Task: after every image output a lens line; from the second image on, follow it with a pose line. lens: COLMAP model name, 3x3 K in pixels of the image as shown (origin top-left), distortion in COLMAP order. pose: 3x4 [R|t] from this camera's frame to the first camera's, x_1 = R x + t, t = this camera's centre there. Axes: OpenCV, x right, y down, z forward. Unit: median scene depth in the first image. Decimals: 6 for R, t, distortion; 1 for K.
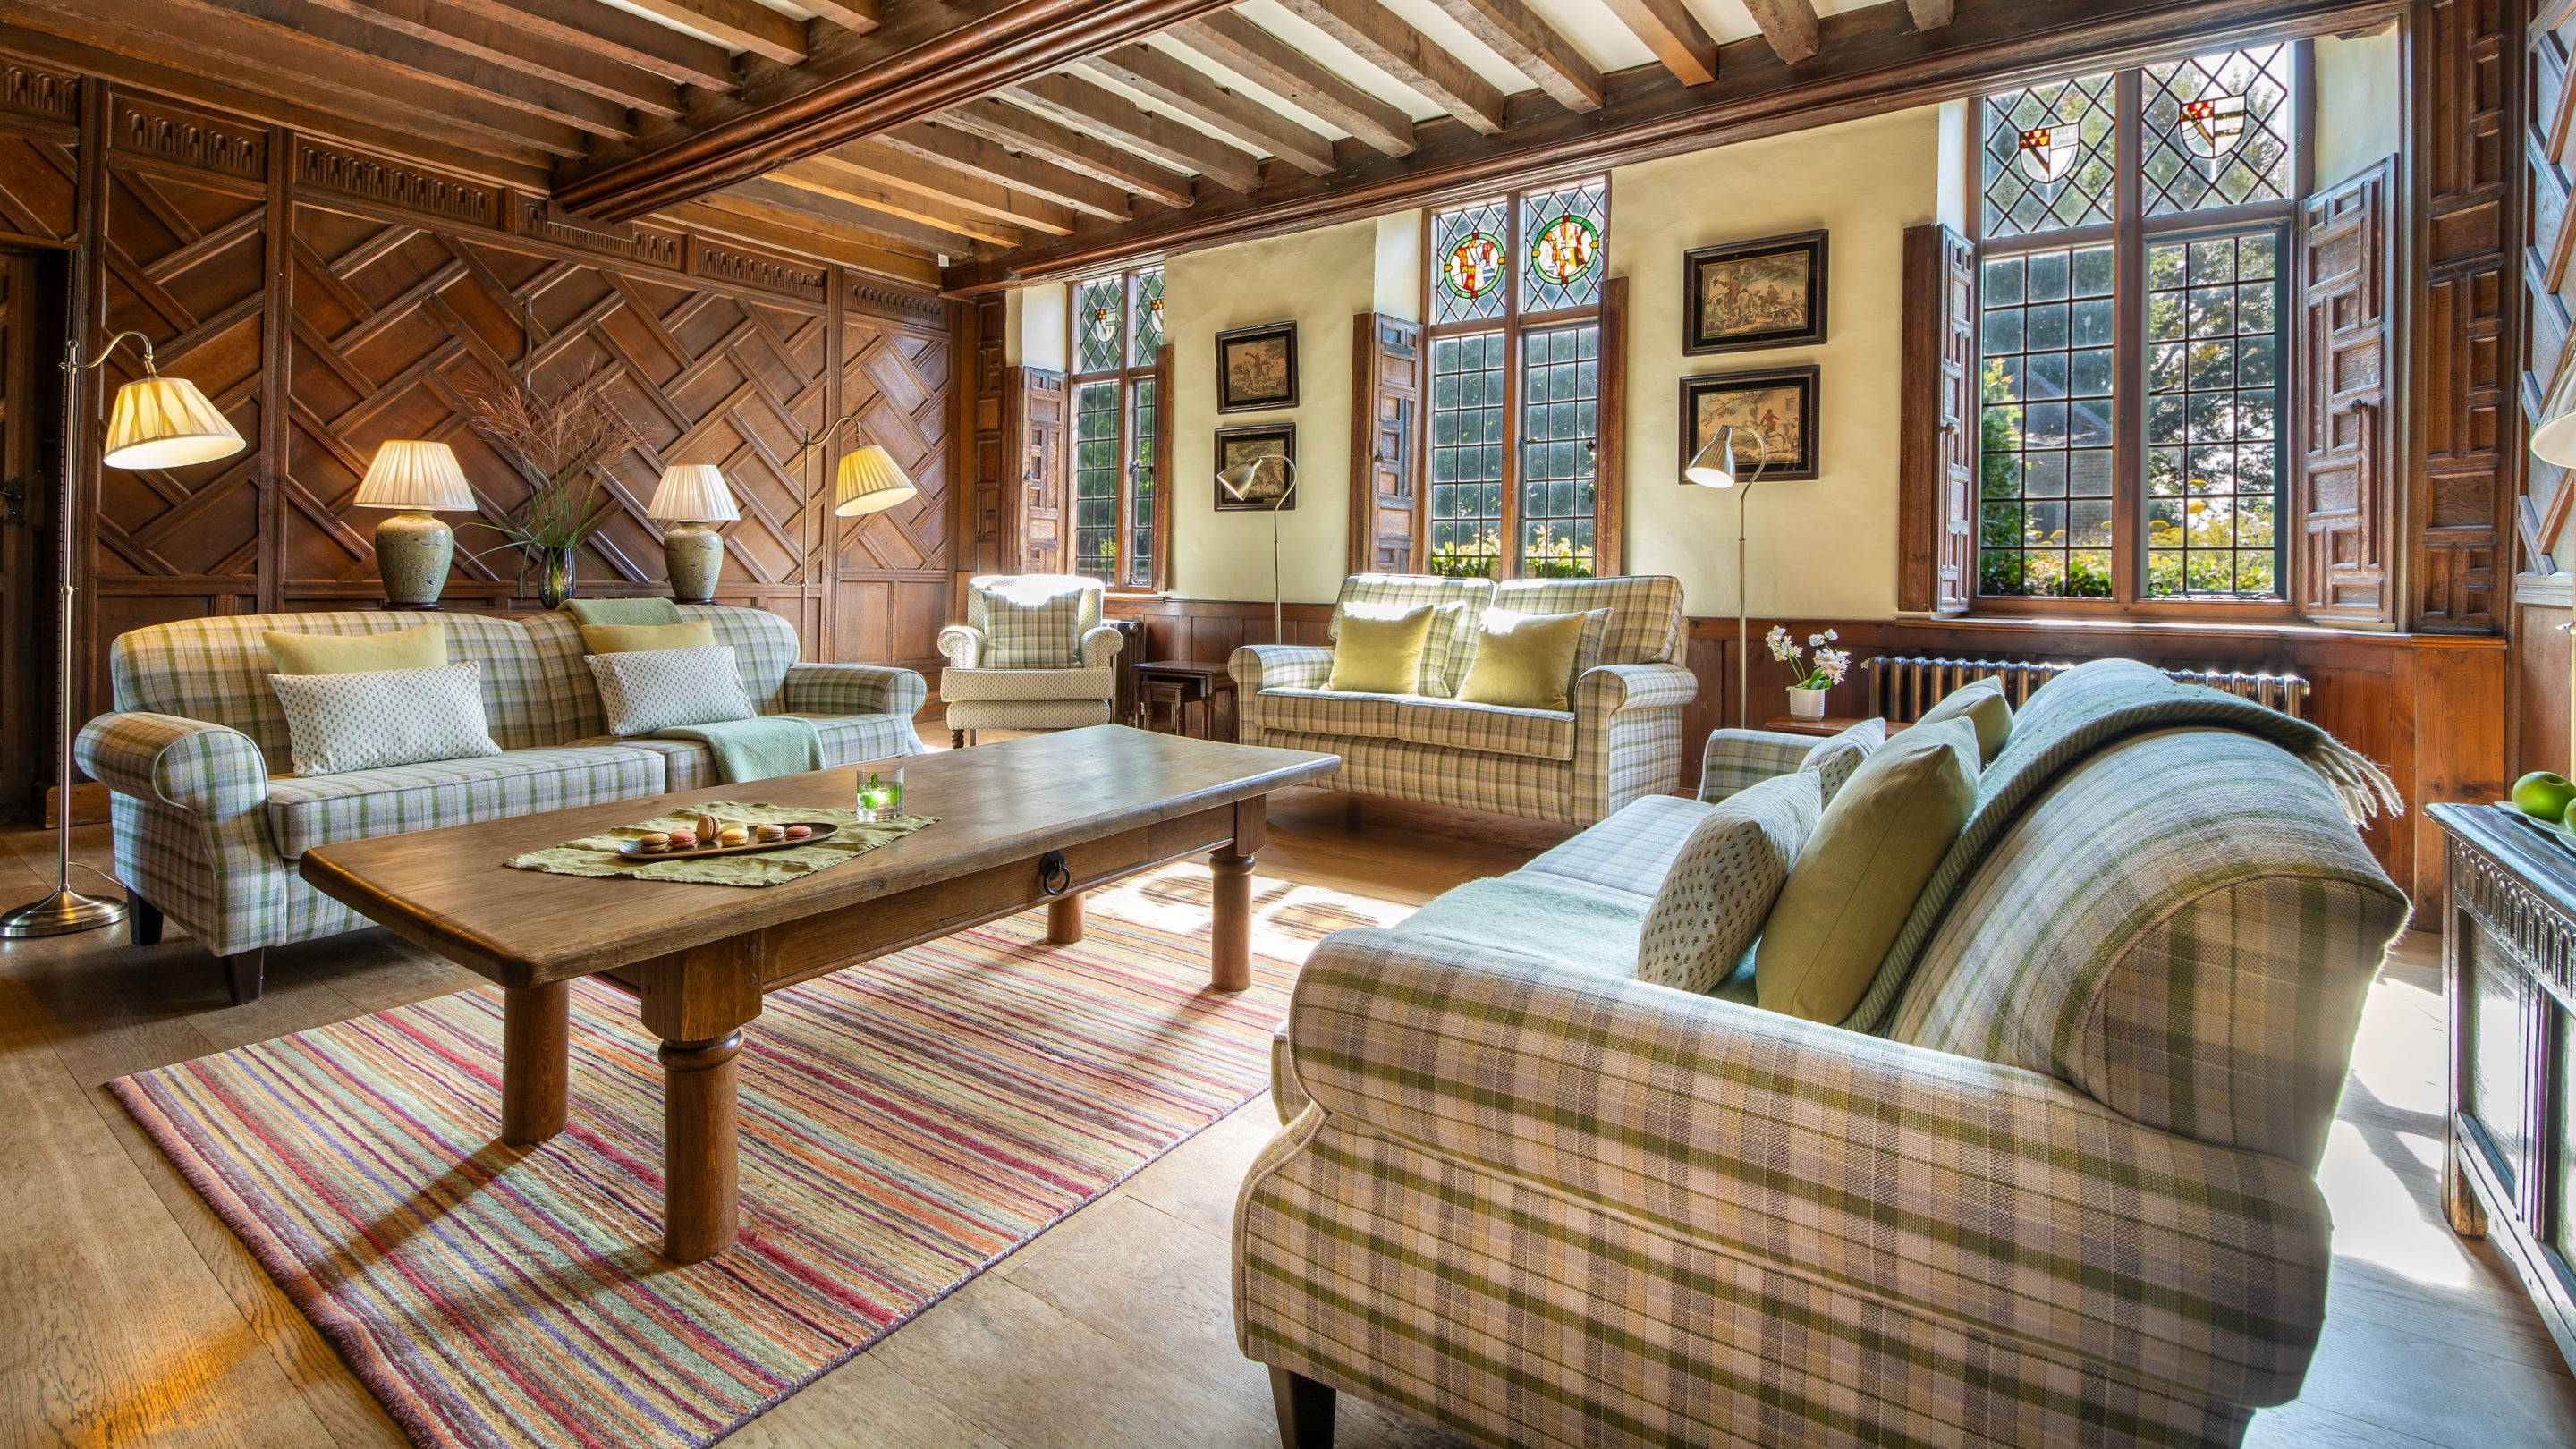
lens RADIAL K [[1143.5, 0, 1289.5], [0, 1143.5, 721.3], [0, 0, 1]] dist [0.002443, 0.000233]
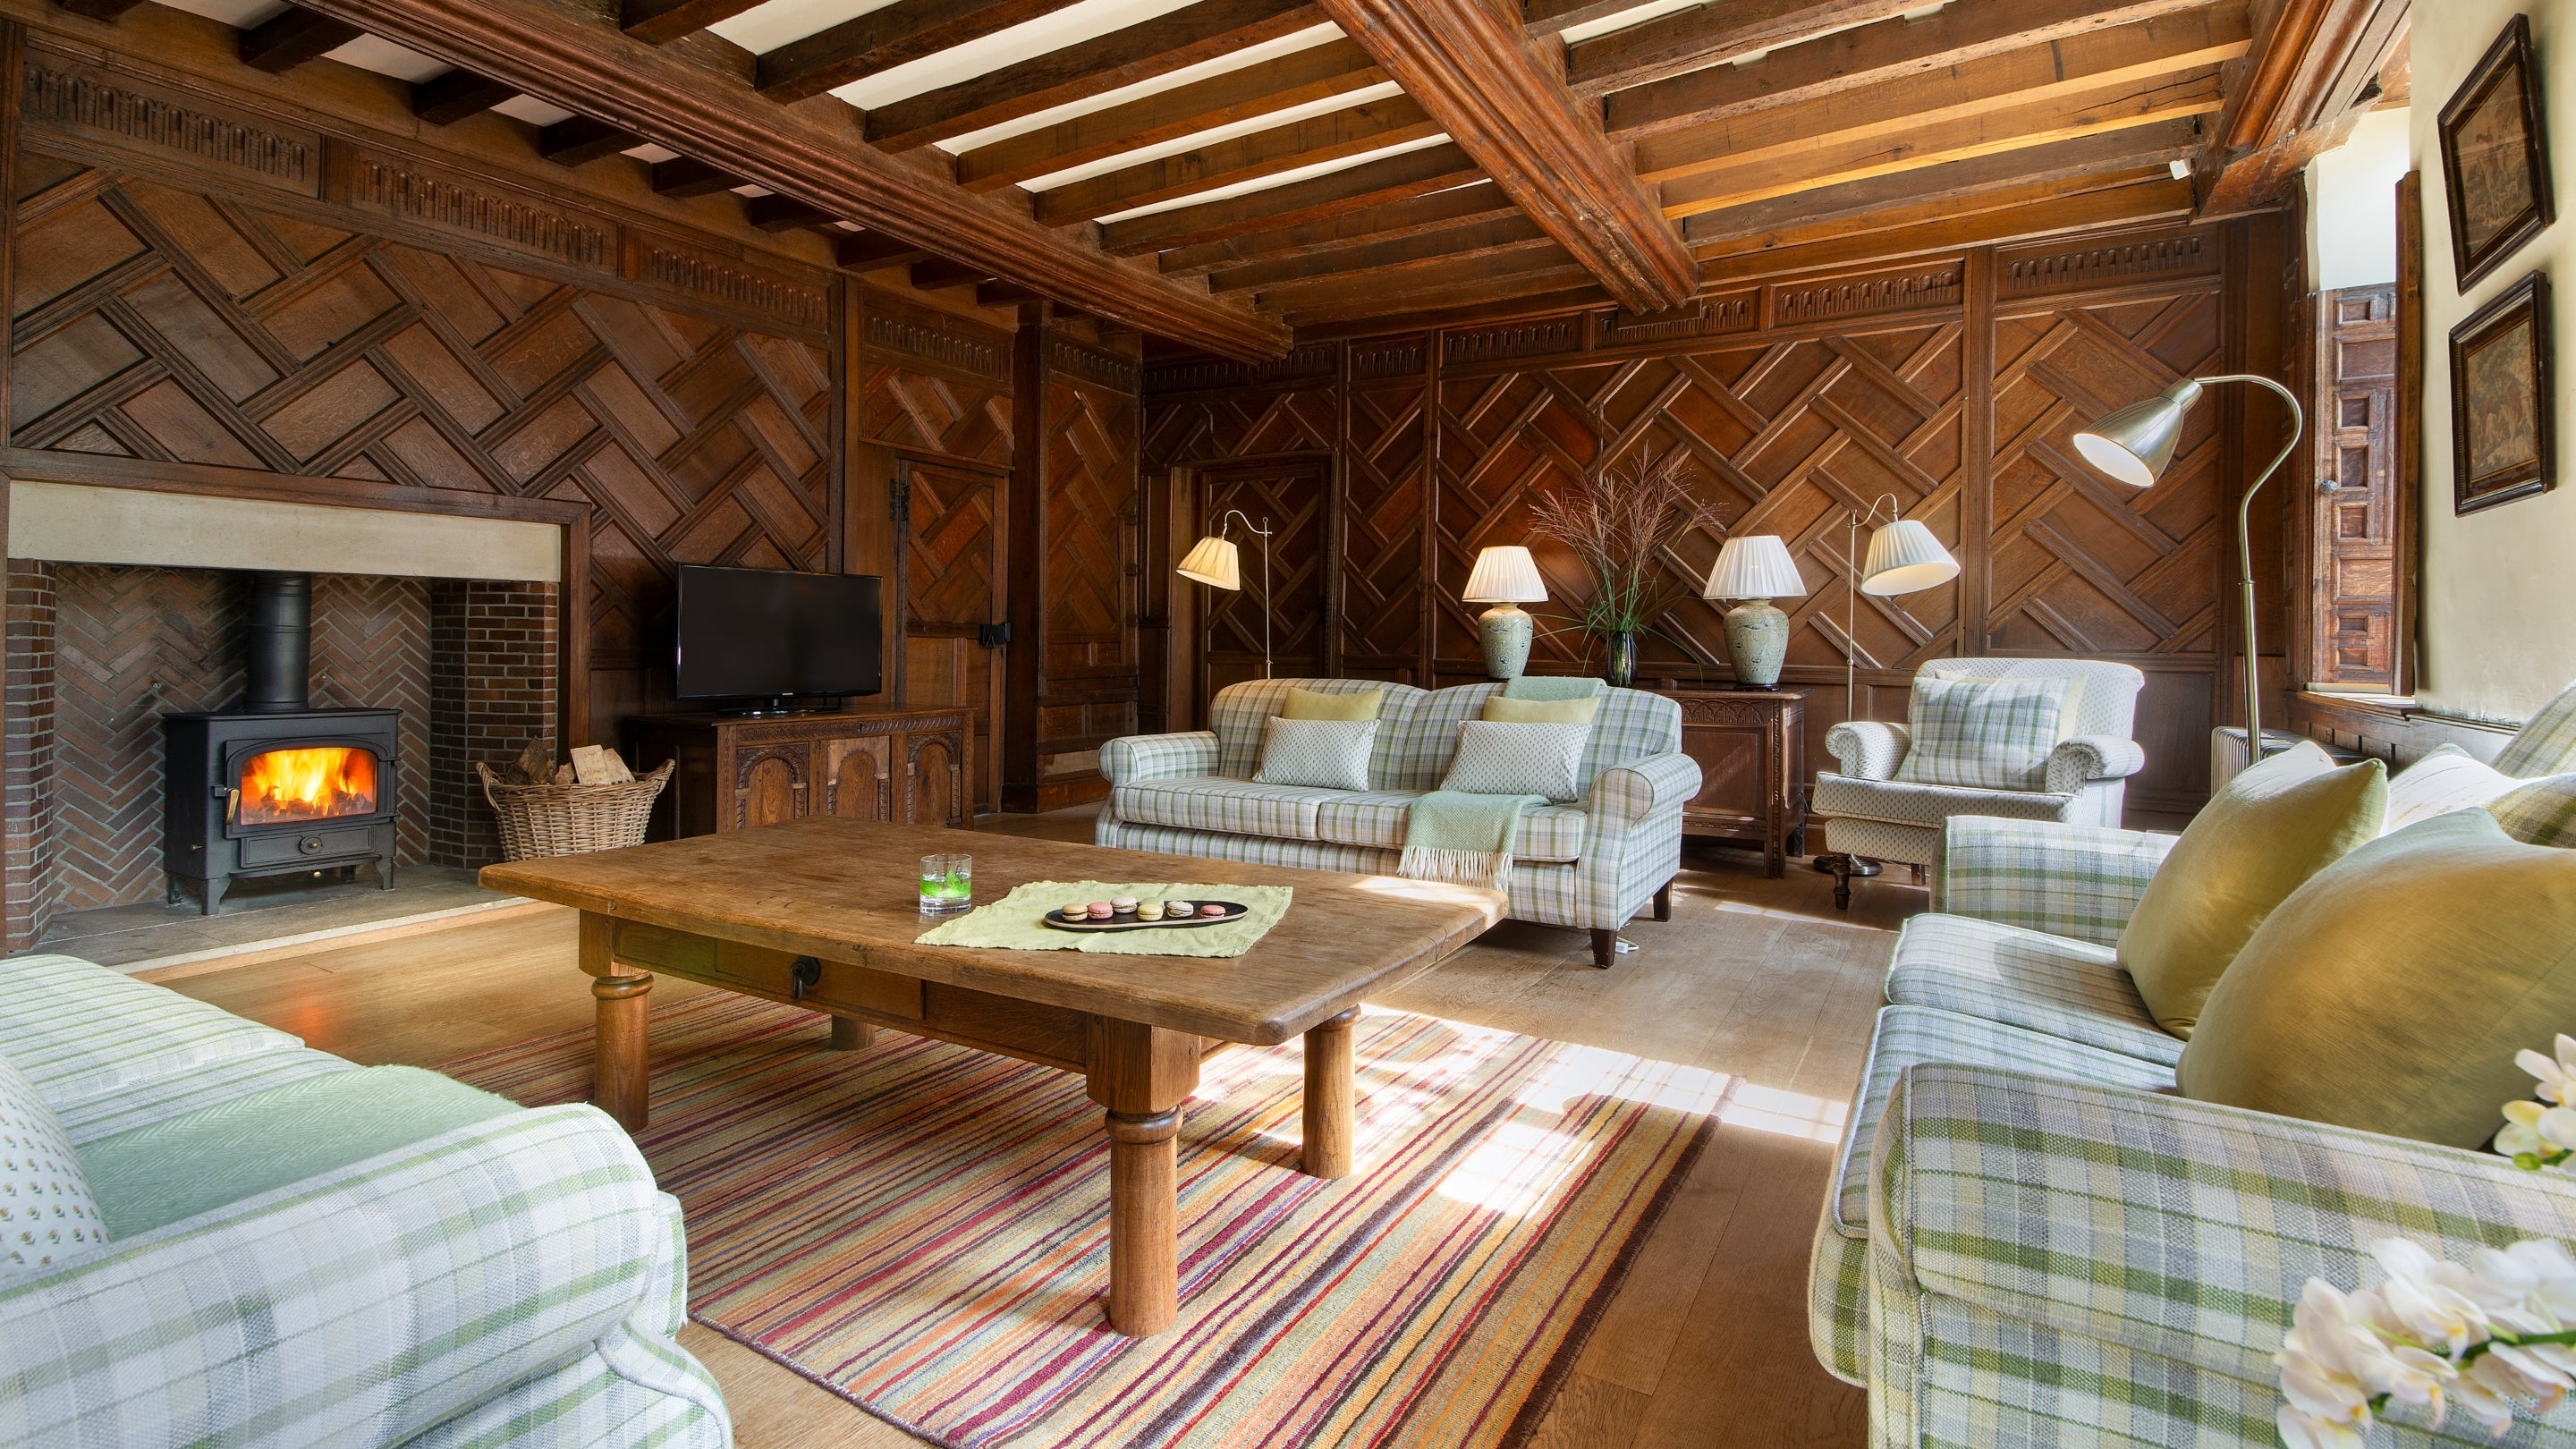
lens RADIAL K [[1143.5, 0, 1285.9], [0, 1143.5, 730.3], [0, 0, 1]] dist [0.002443, 0.000233]
pose [[0.062685, 0.067981, -0.995715, 0.406856], [-0.134220, 0.989189, 0.059086, -0.081587], [0.988967, 0.129941, 0.071132, 0.634157]]
